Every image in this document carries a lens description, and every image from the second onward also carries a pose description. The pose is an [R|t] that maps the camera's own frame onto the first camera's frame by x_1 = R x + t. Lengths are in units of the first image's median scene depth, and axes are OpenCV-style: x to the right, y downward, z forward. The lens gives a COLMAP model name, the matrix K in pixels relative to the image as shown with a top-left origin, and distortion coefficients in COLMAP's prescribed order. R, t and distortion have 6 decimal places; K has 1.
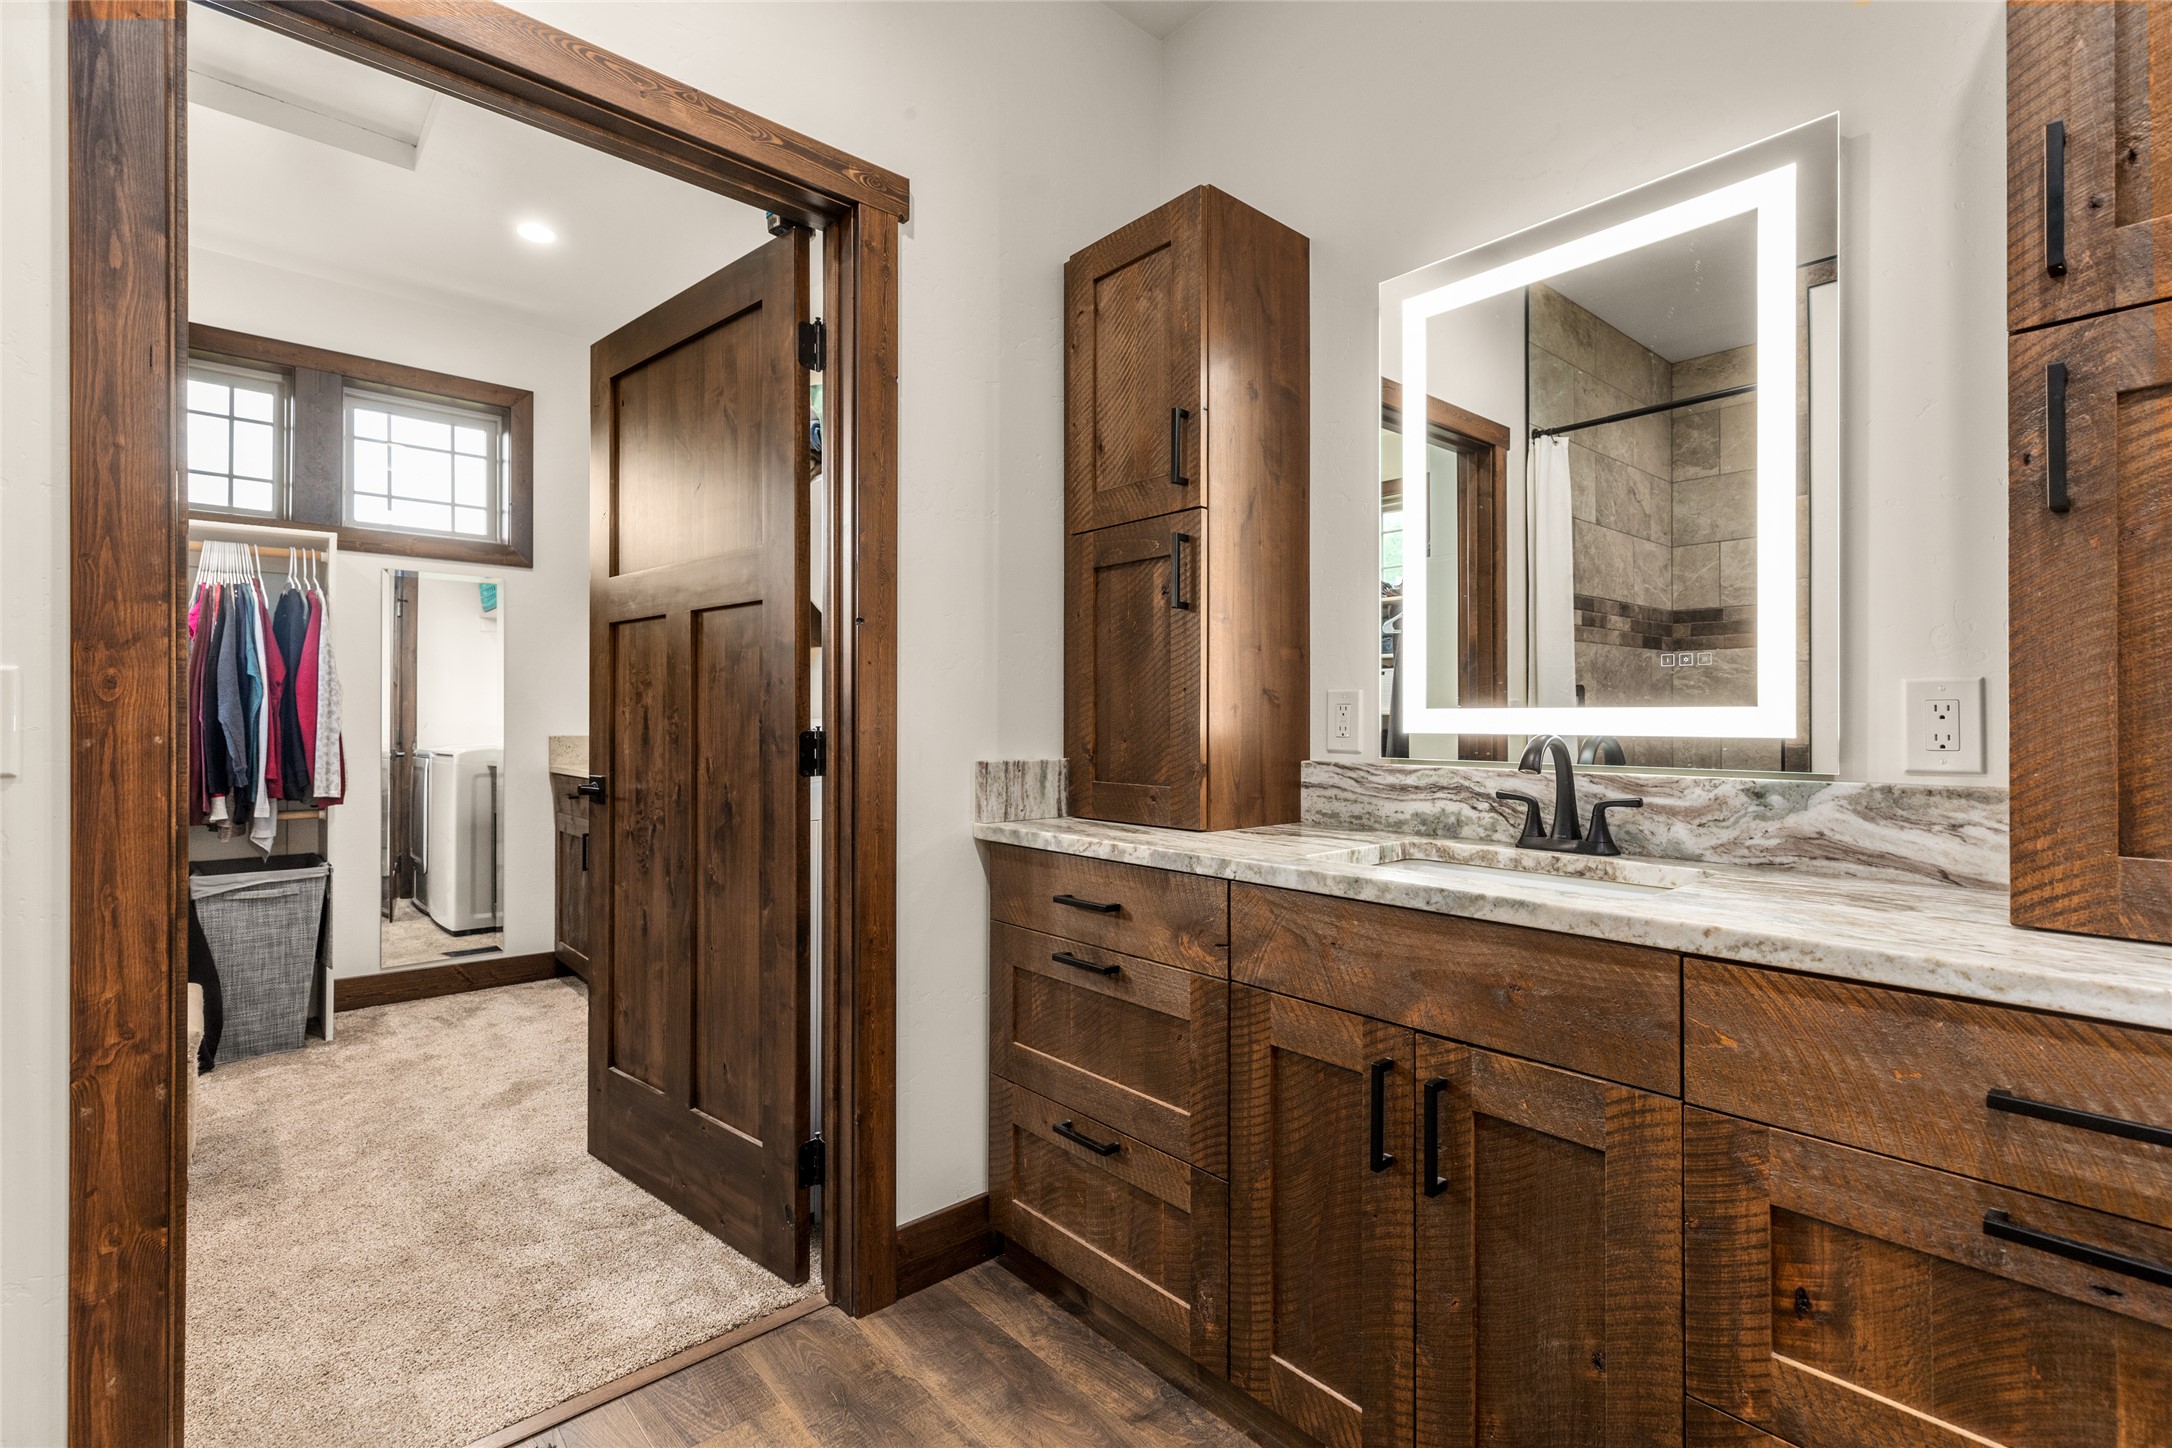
lens RADIAL K [[977.1, 0, 1098.3], [0, 977.1, 719.6], [0, 0, 1]] dist [0.005243, 0.001182]
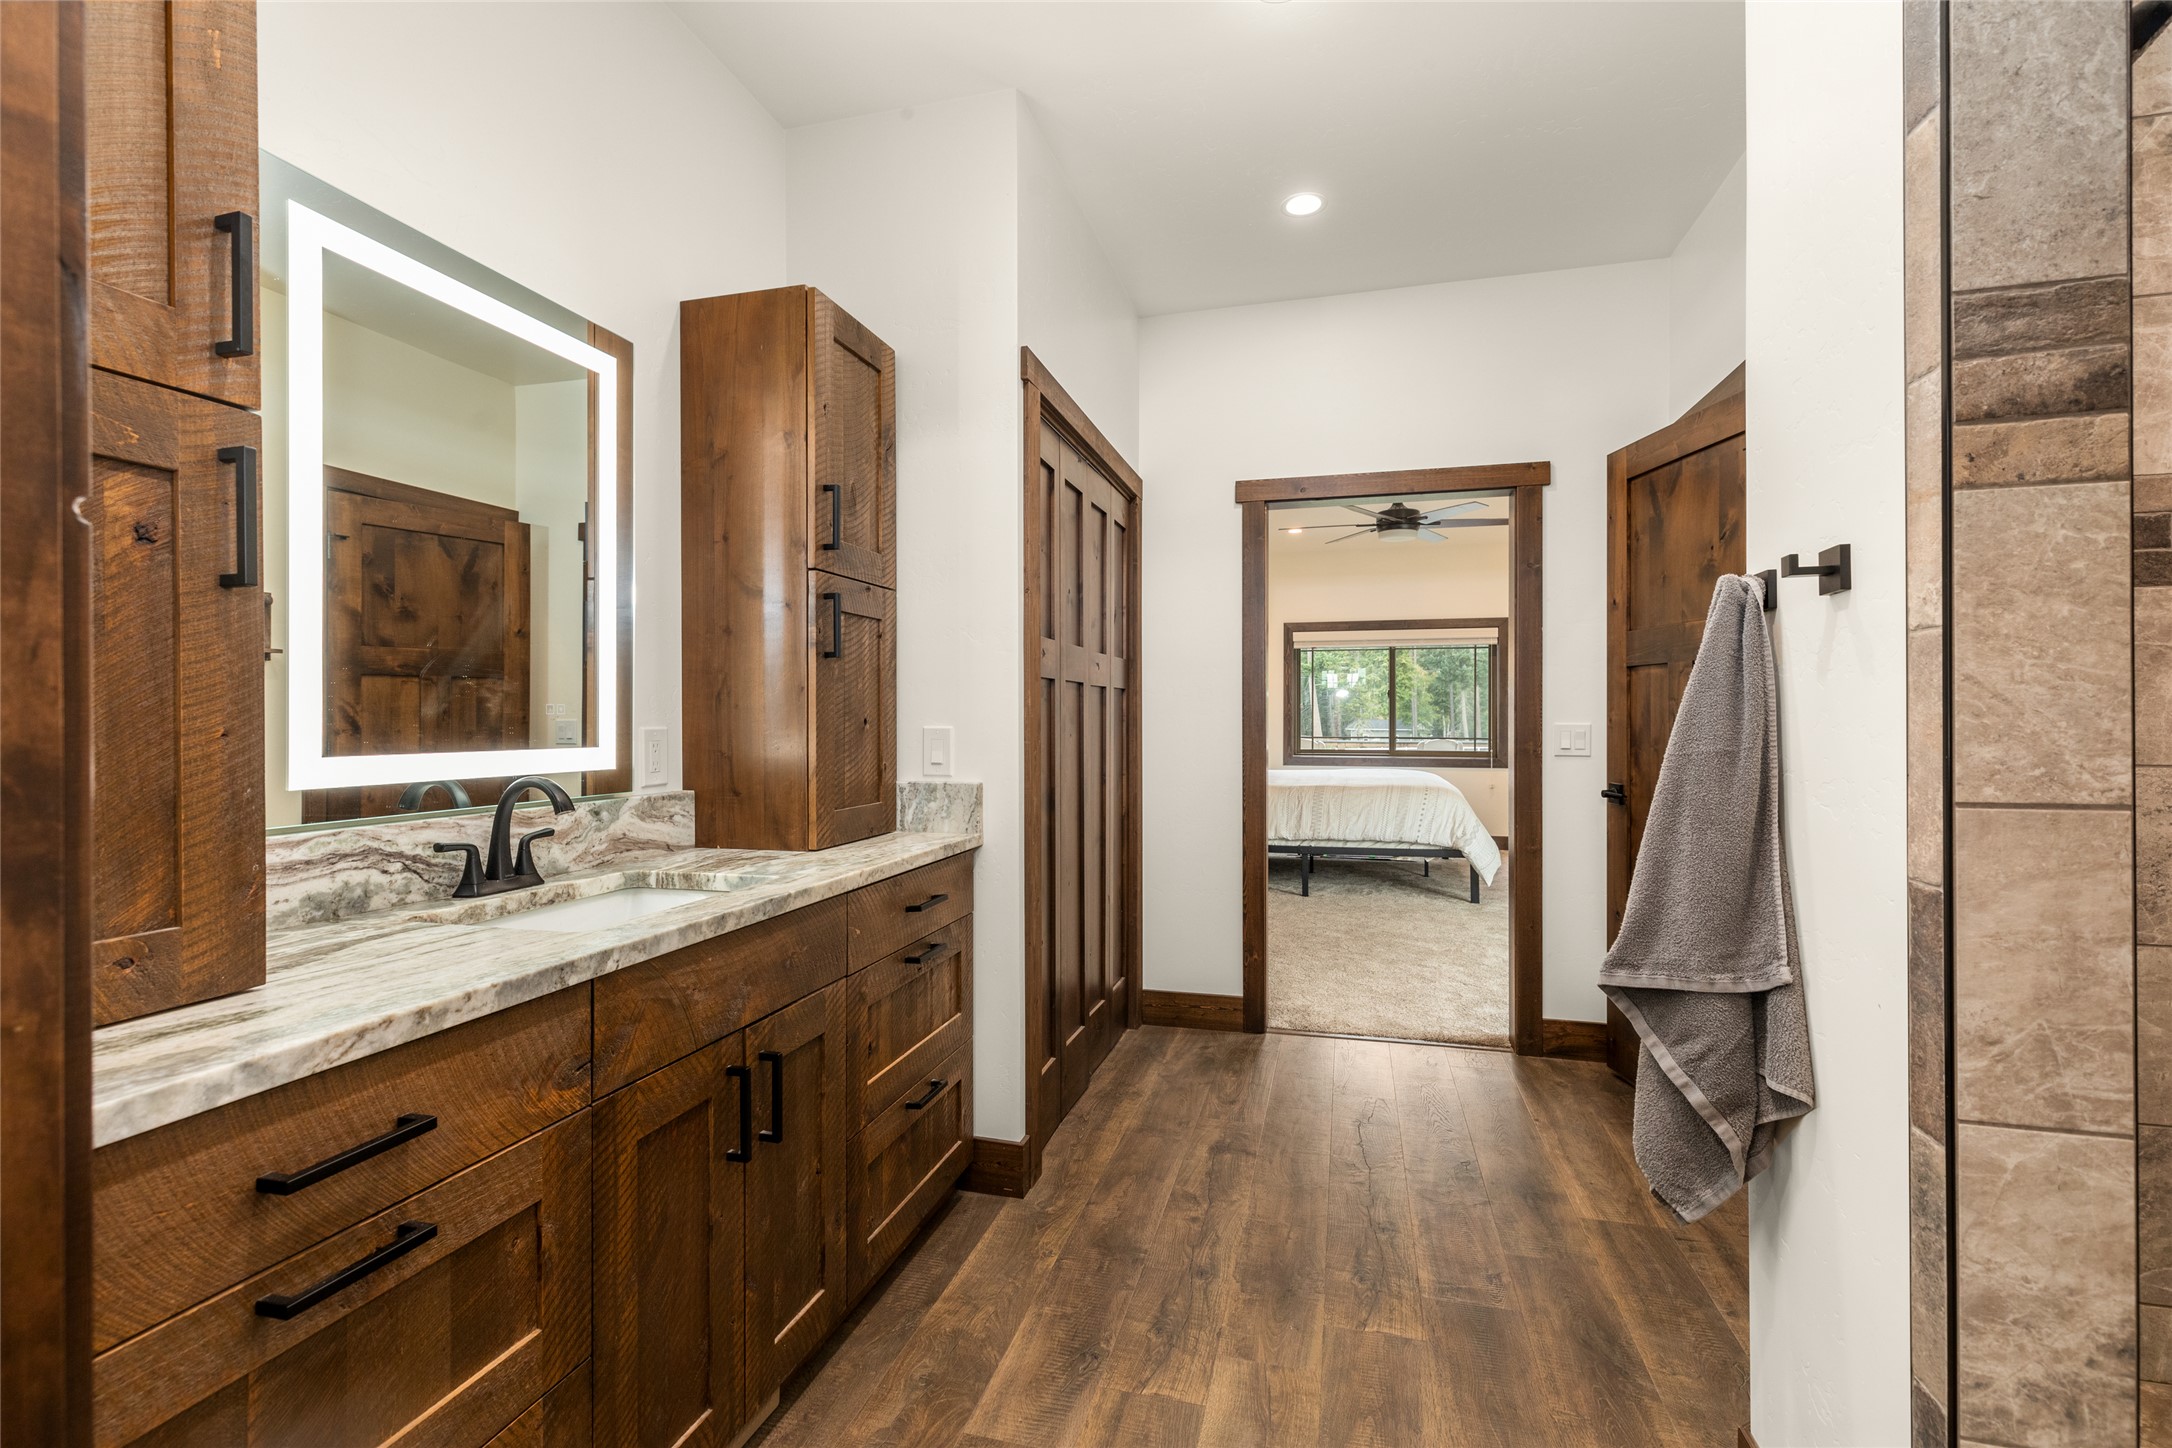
lens RADIAL K [[977.1, 0, 1084.9], [0, 977.1, 718.8], [0, 0, 1]] dist [0.005243, 0.001182]
pose [[-0.539429, -0.000842, 0.842031, -0.781489], [-0.000506, 1.000000, 0.000675, -0.051154], [-0.842031, -0.000062, -0.539429, 1.122658]]
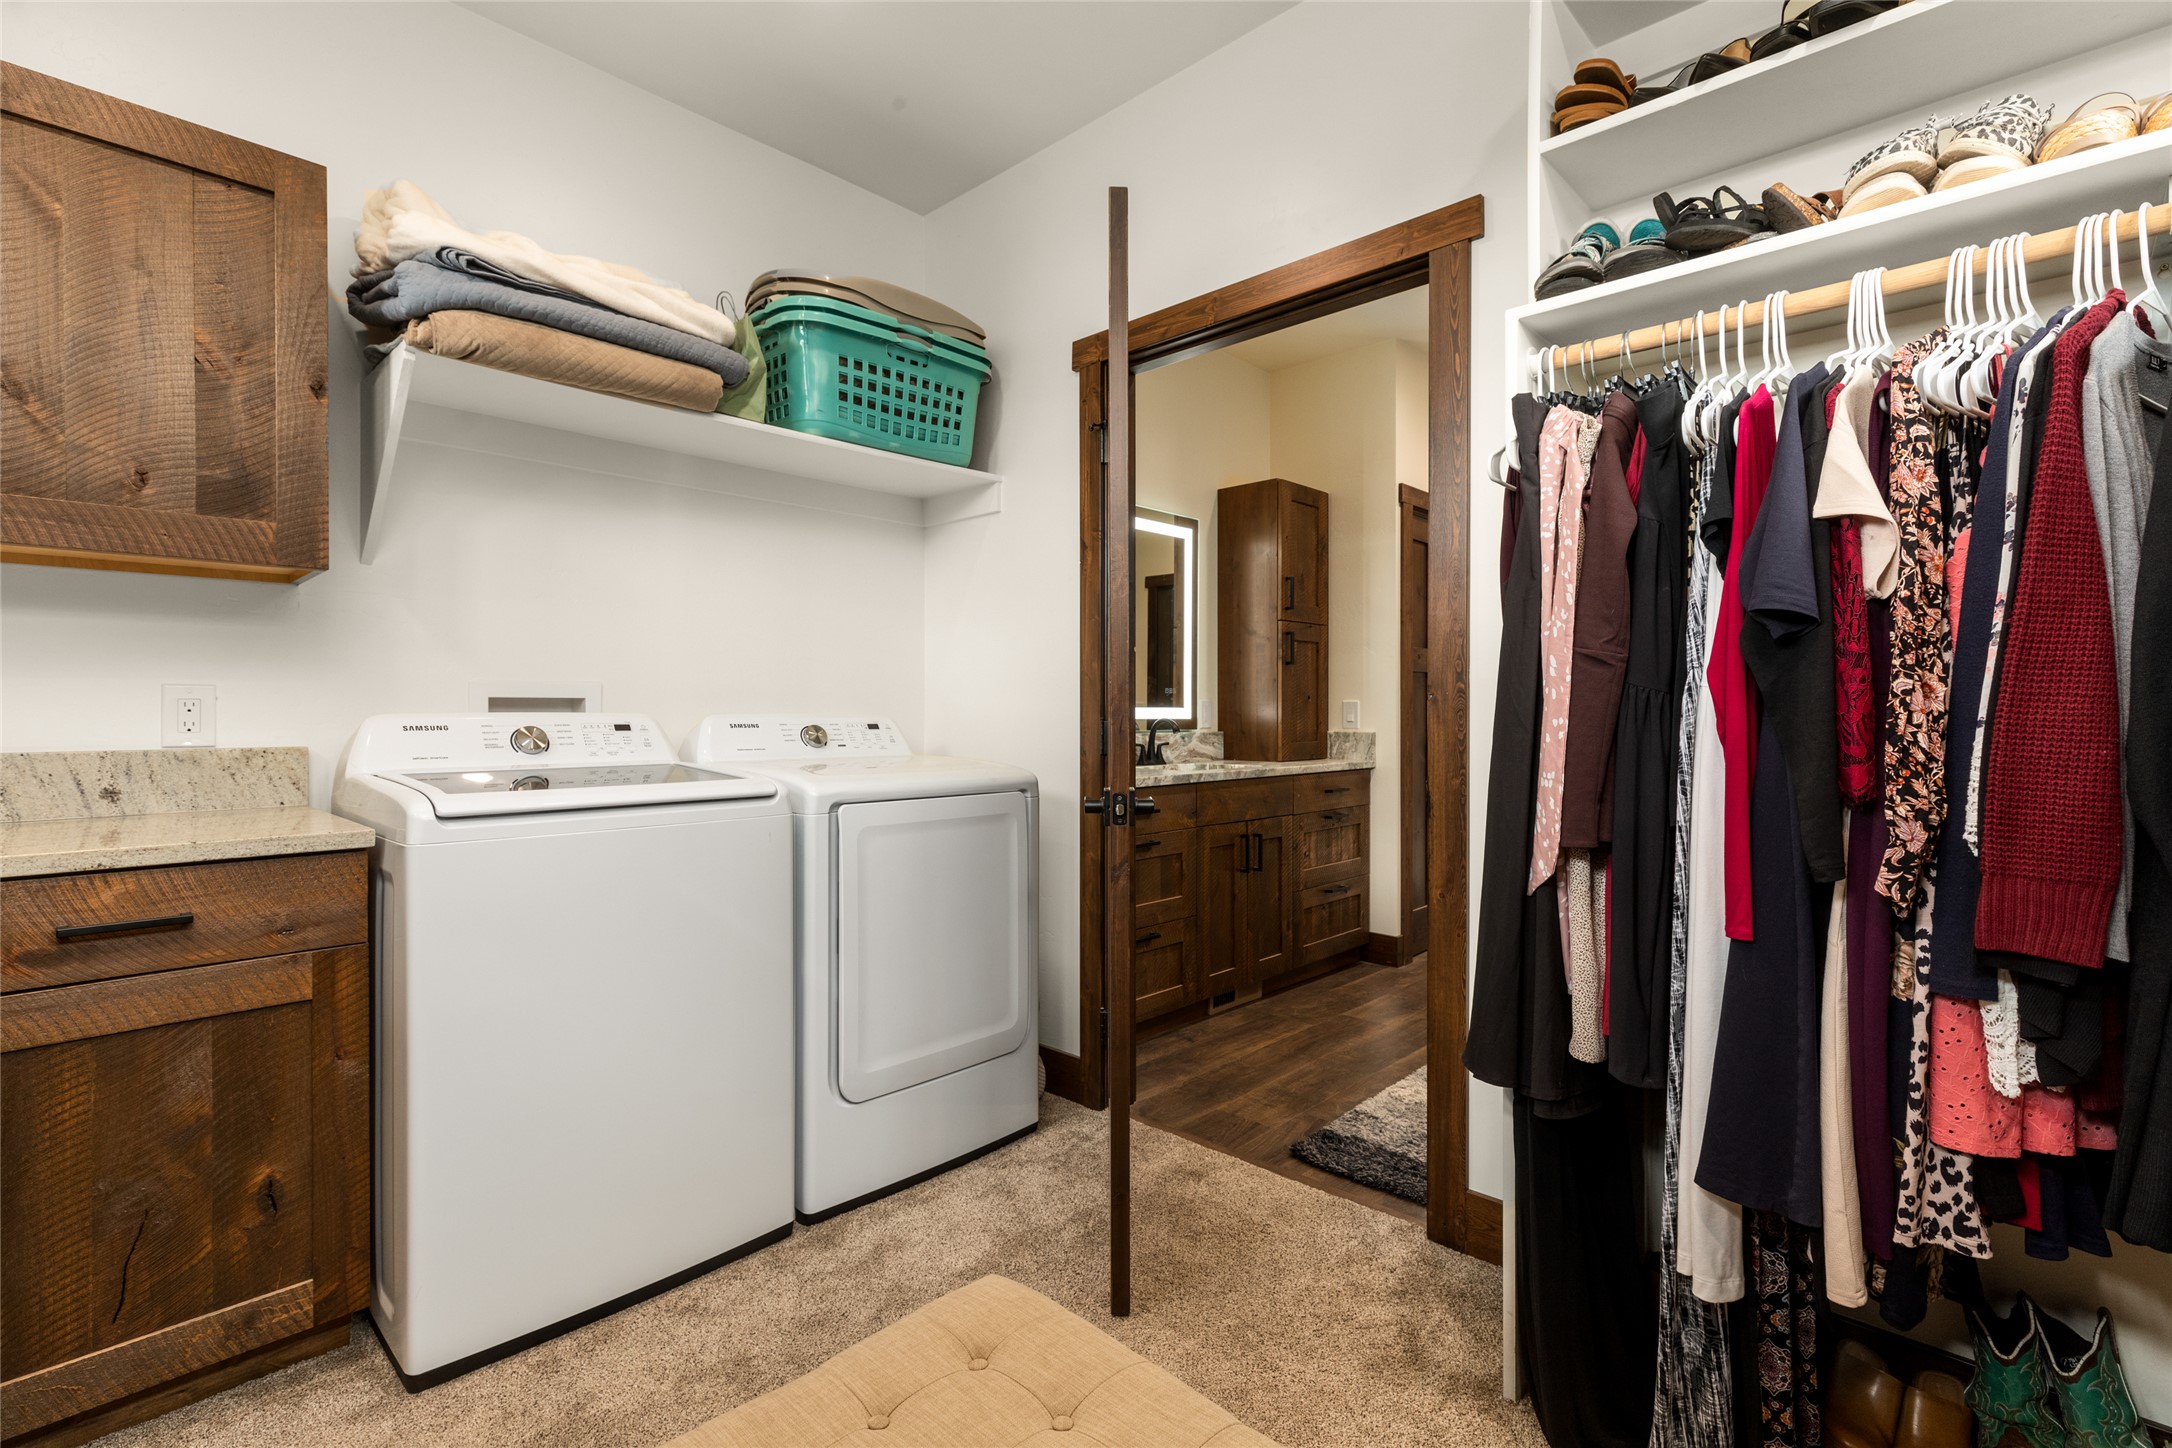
lens RADIAL K [[977.1, 0, 1081.6], [0, 977.1, 725.1], [0, 0, 1]] dist [0.005243, 0.001182]
pose [[-0.069928, -0.015234, 0.997436, -2.173315], [-0.001235, 0.999884, 0.015185, -0.005976], [-0.997551, -0.000170, -0.069938, 1.464593]]
